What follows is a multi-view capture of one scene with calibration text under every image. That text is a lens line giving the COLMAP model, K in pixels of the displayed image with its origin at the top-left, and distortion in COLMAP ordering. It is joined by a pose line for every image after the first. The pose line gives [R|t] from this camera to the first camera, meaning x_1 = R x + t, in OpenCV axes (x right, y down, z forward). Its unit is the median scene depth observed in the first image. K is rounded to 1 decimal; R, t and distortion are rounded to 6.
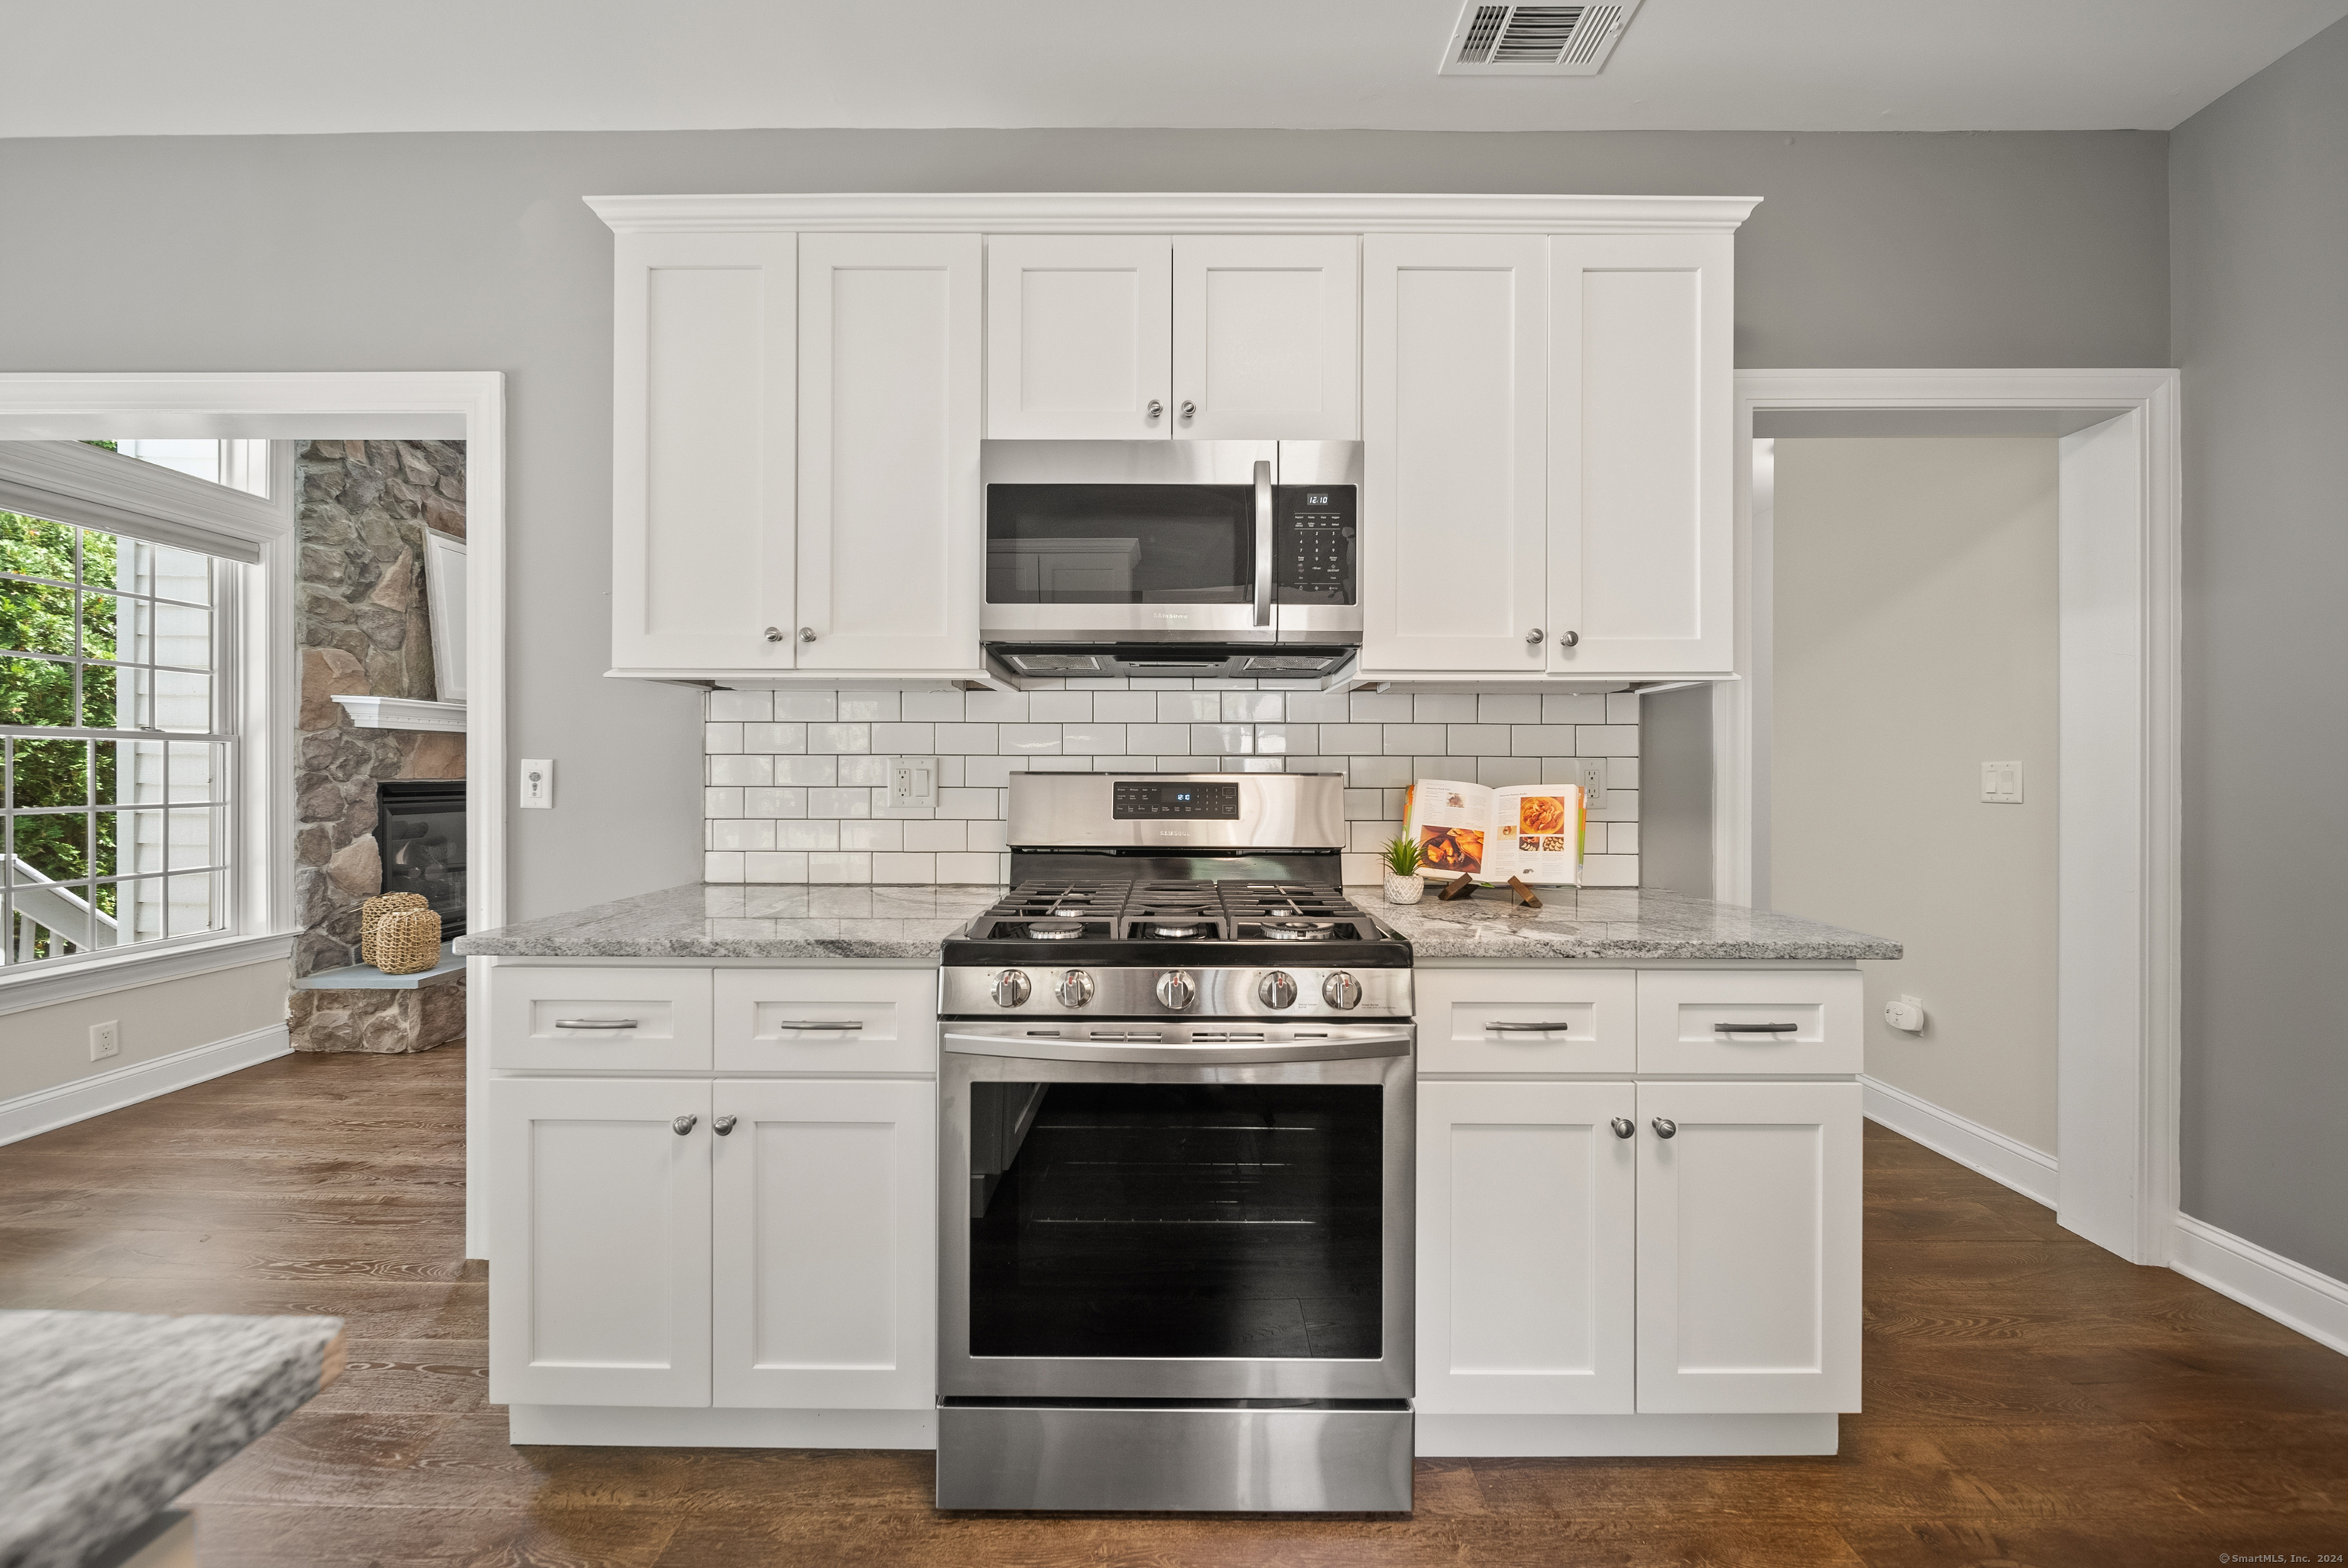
lens RADIAL K [[833.0, 0, 1185.5], [0, 833.0, 768.2], [0, 0, 1]] dist [0.000708, -0.001783]
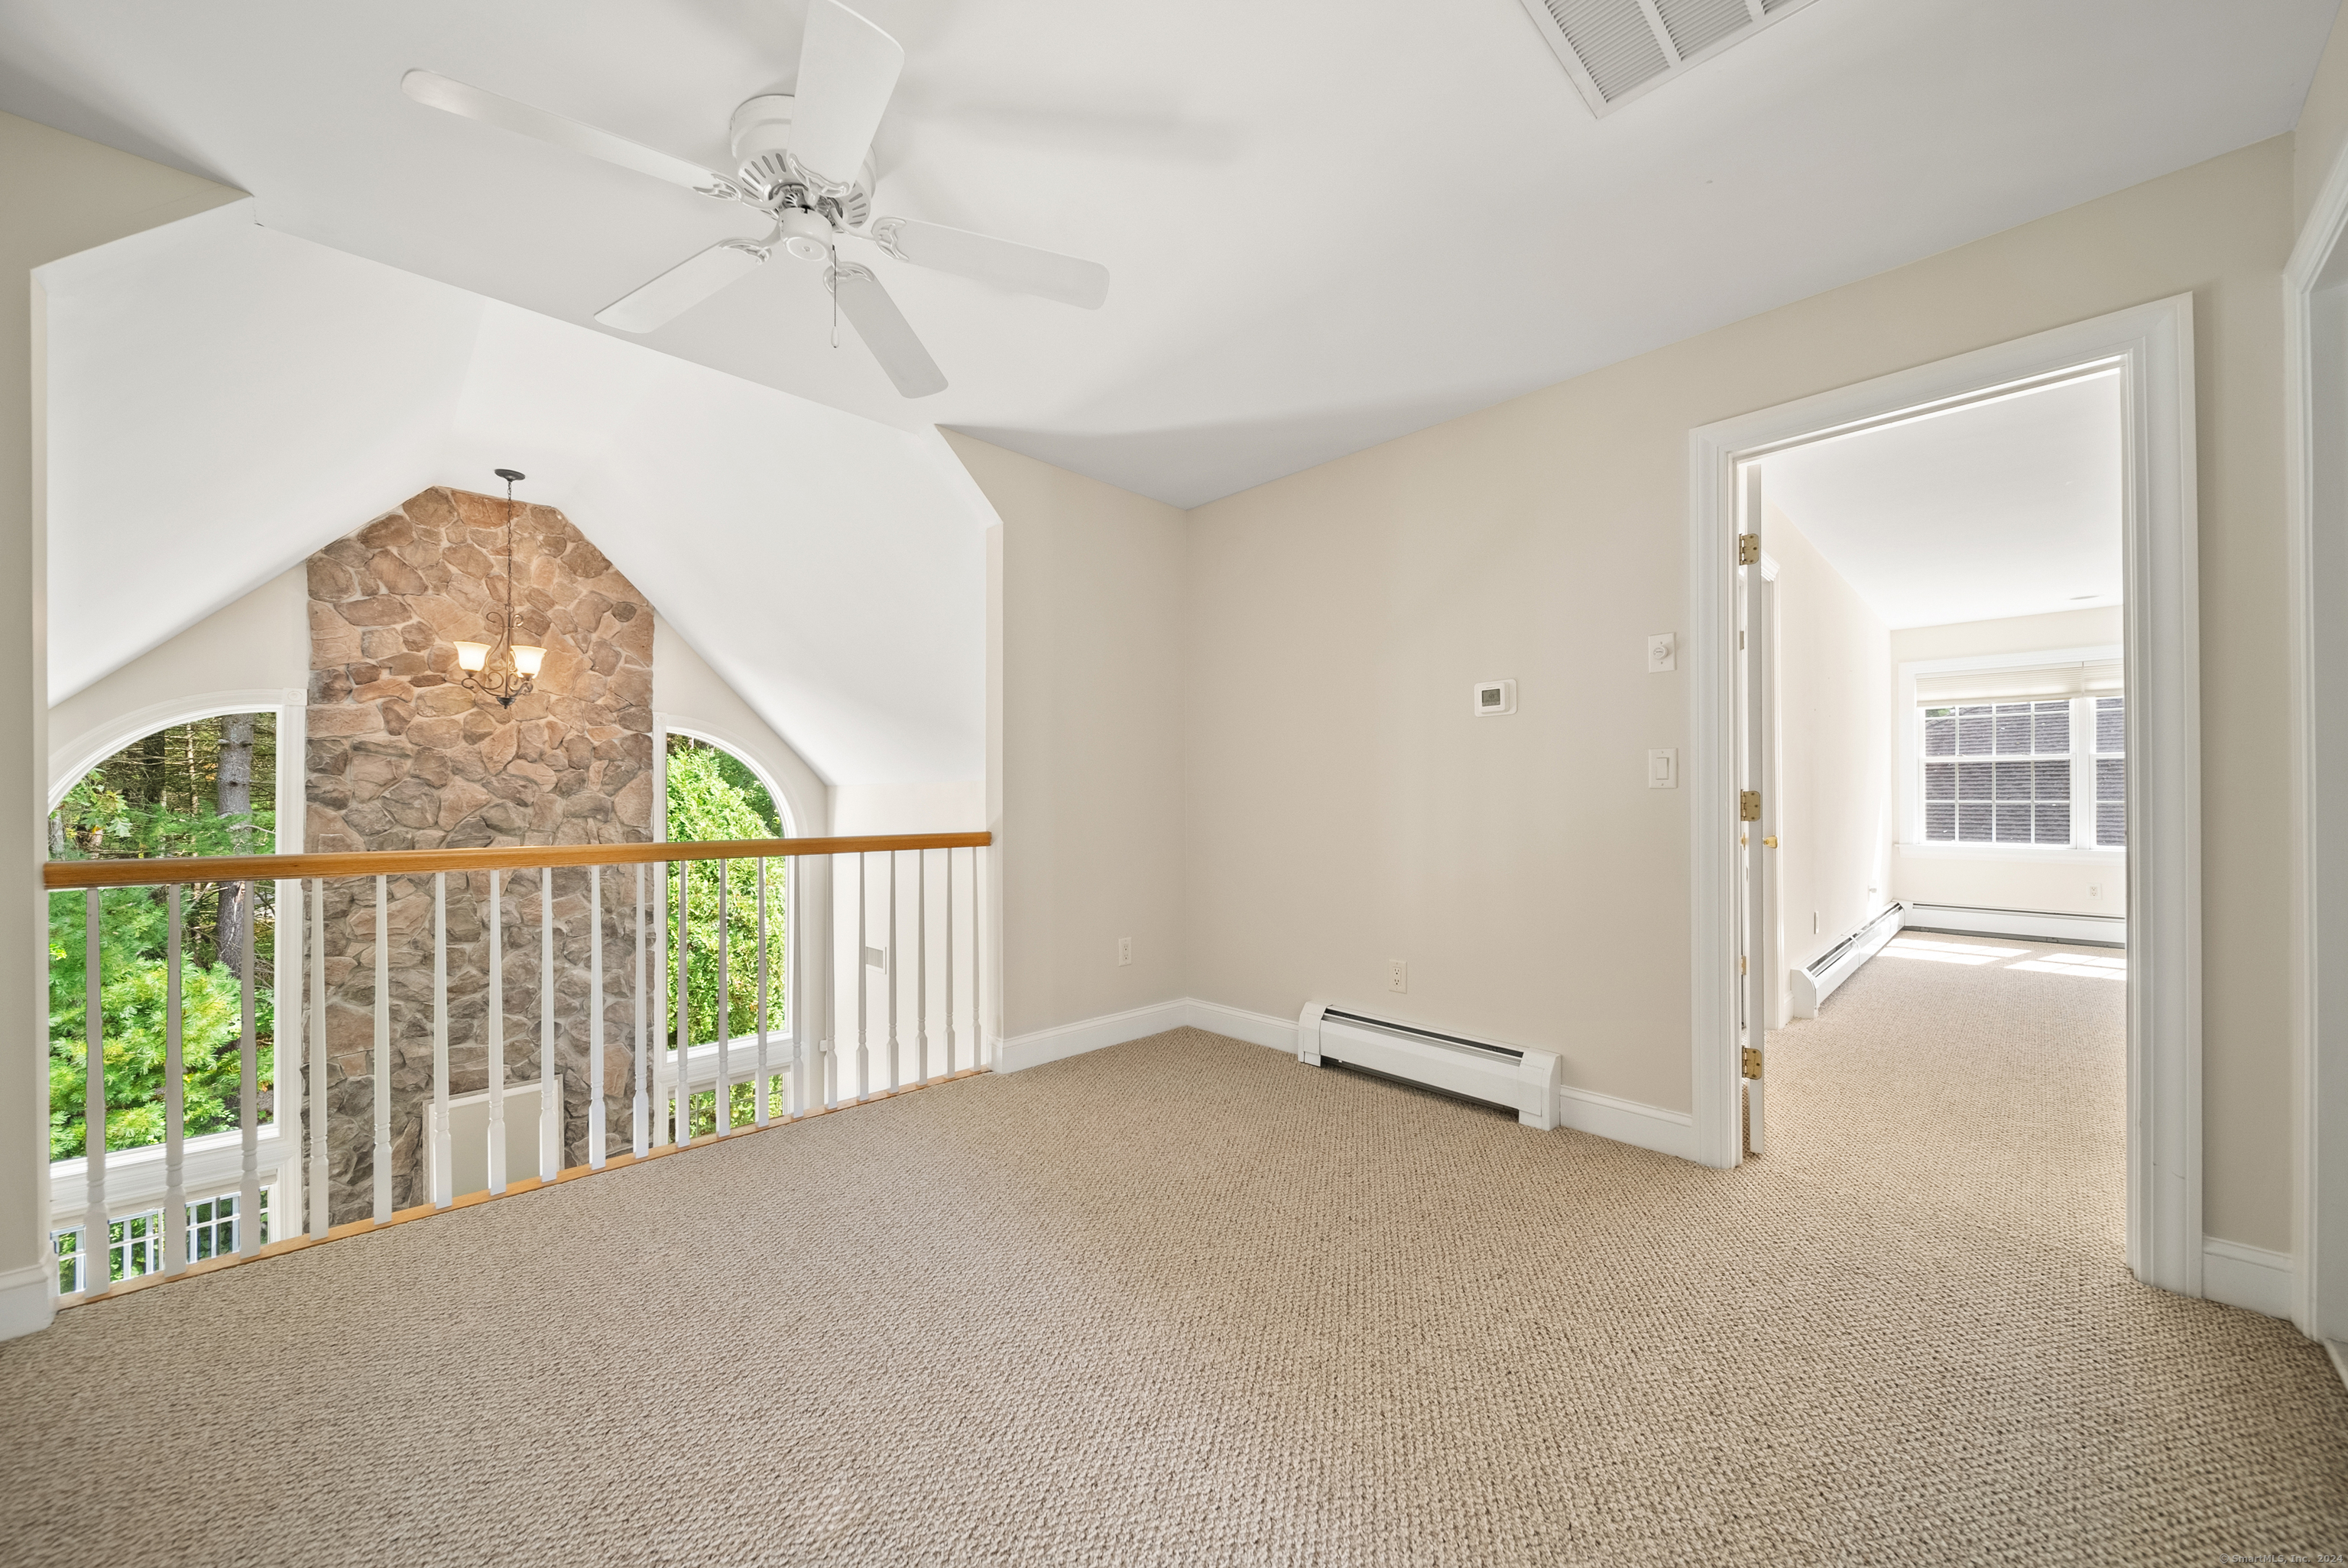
lens RADIAL K [[833.0, 0, 1156.4], [0, 833.0, 796.3], [0, 0, 1]] dist [0.000708, -0.001783]
pose [[0.692205, -0.009122, -0.721643, 0.868365], [0.006027, 0.999958, -0.006859, -0.829051], [0.721676, 0.000398, 0.692231, 1.043859]]
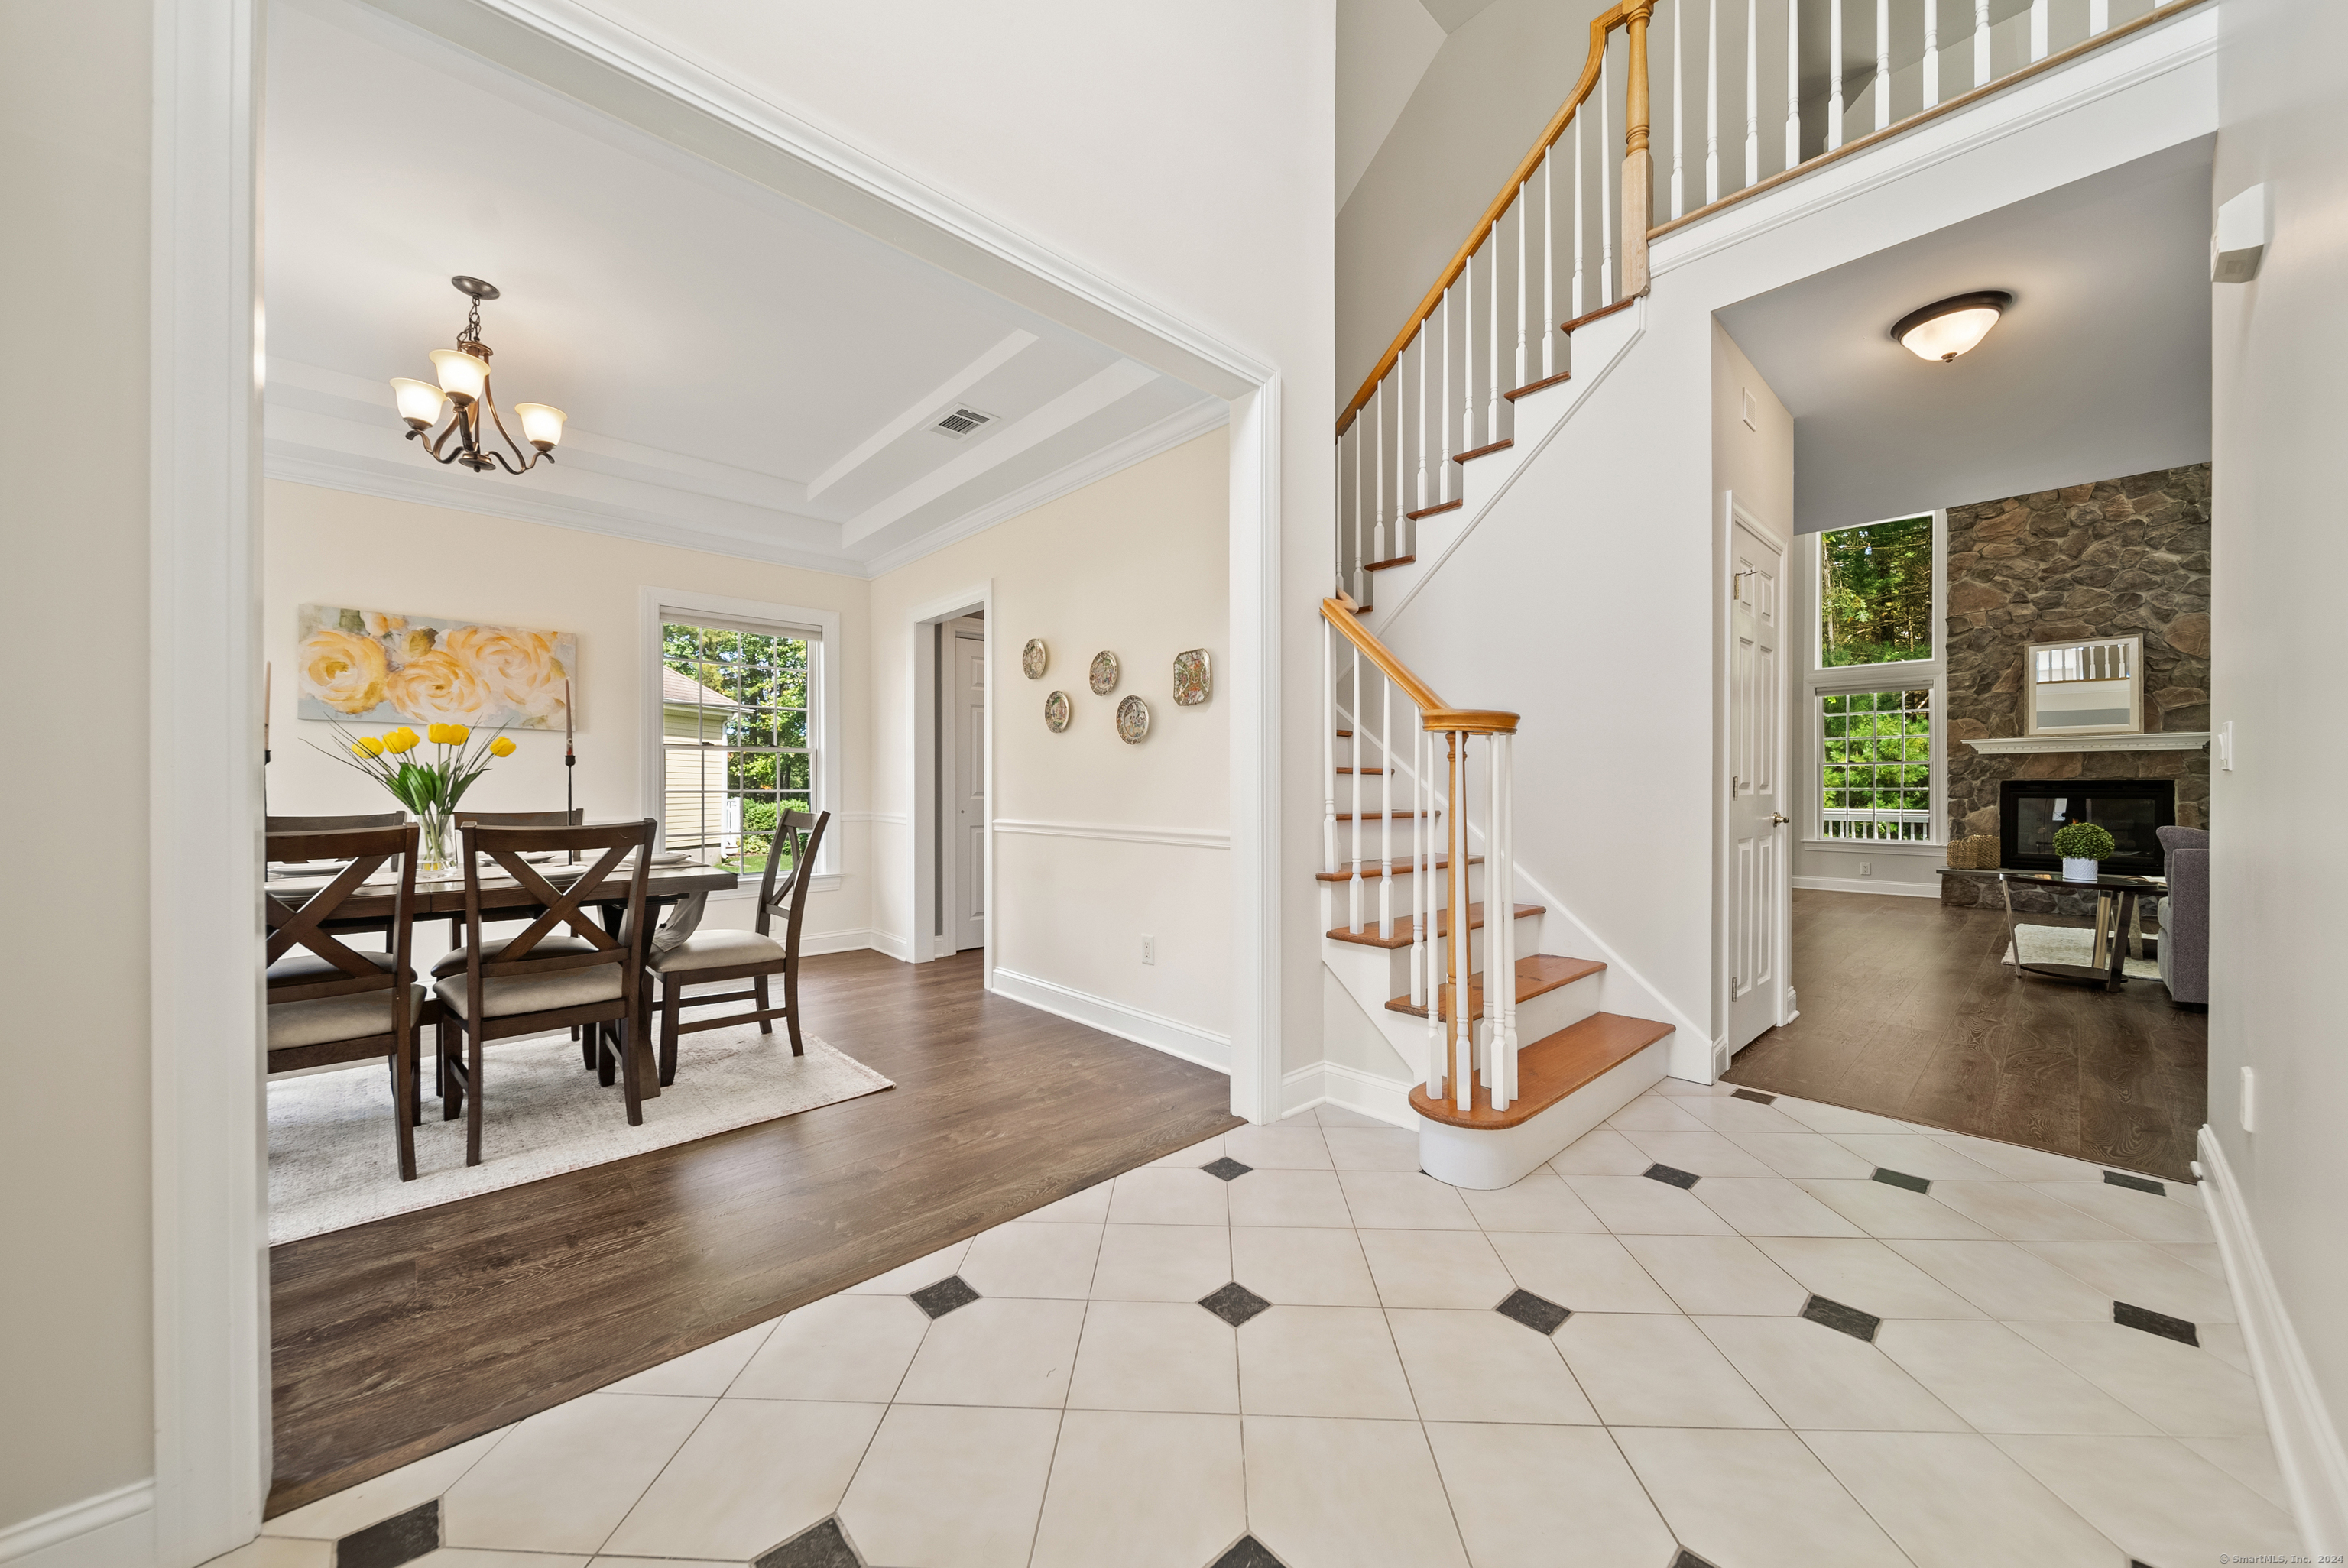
lens RADIAL K [[833.0, 0, 1170.0], [0, 833.0, 787.4], [0, 0, 1]] dist [0.000708, -0.001783]
pose [[-0.736695, -0.002934, -0.676219, 1.992080], [-0.001035, 0.999994, -0.003212, 0.045368], [0.676224, -0.001666, -0.736694, 1.212486]]
